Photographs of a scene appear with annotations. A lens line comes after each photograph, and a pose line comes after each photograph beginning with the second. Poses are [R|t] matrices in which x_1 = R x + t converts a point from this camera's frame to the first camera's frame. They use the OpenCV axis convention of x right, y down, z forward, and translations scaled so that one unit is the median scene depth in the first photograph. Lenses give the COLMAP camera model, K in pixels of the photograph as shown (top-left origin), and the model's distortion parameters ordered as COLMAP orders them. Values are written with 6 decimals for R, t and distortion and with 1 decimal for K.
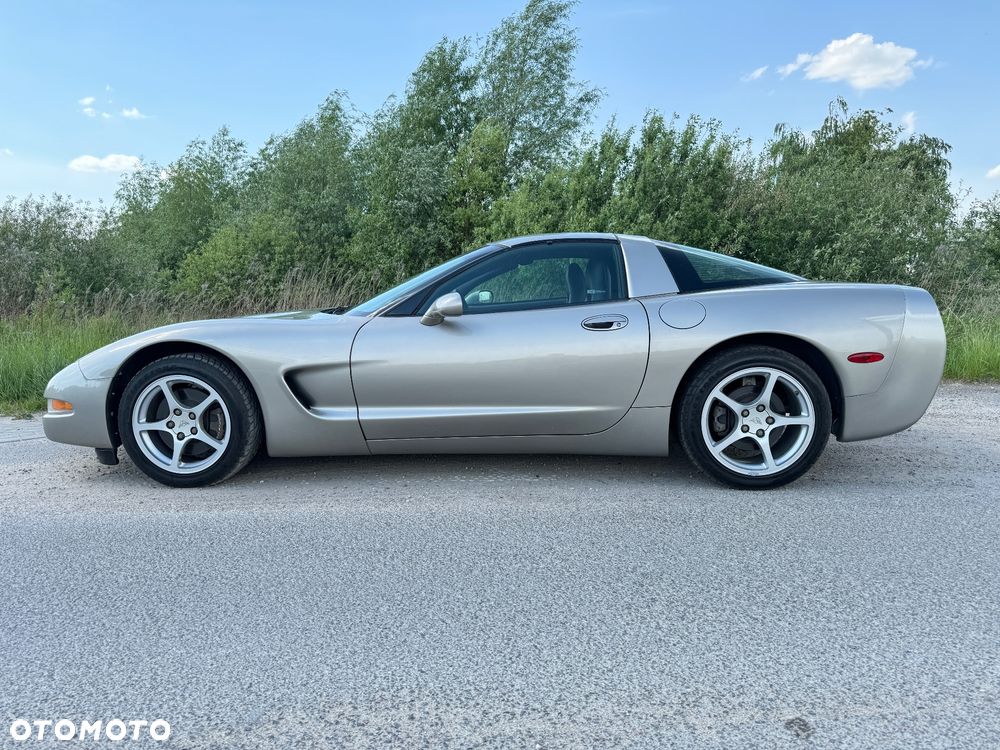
lens RADIAL K [[684.9, 0, 512.7], [0, 684.9, 376.8], [0, 0, 1]] dist [0.007777, -0.005837]
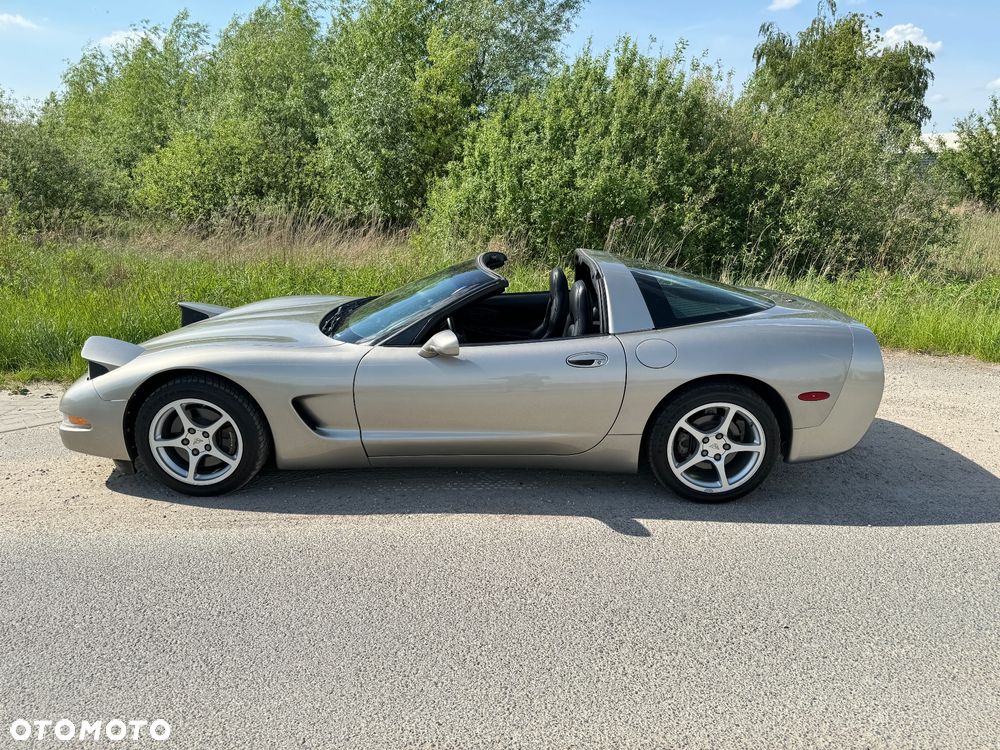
lens RADIAL K [[694.1, 0, 519.2], [0, 694.1, 358.5], [0, 0, 1]] dist [0.033451, -0.036672]
pose [[0.998005, 0.018392, 0.060402, -0.042214], [-0.026999, 0.989075, 0.144921, -0.241453], [-0.057077, -0.146263, 0.987598, -0.104011]]
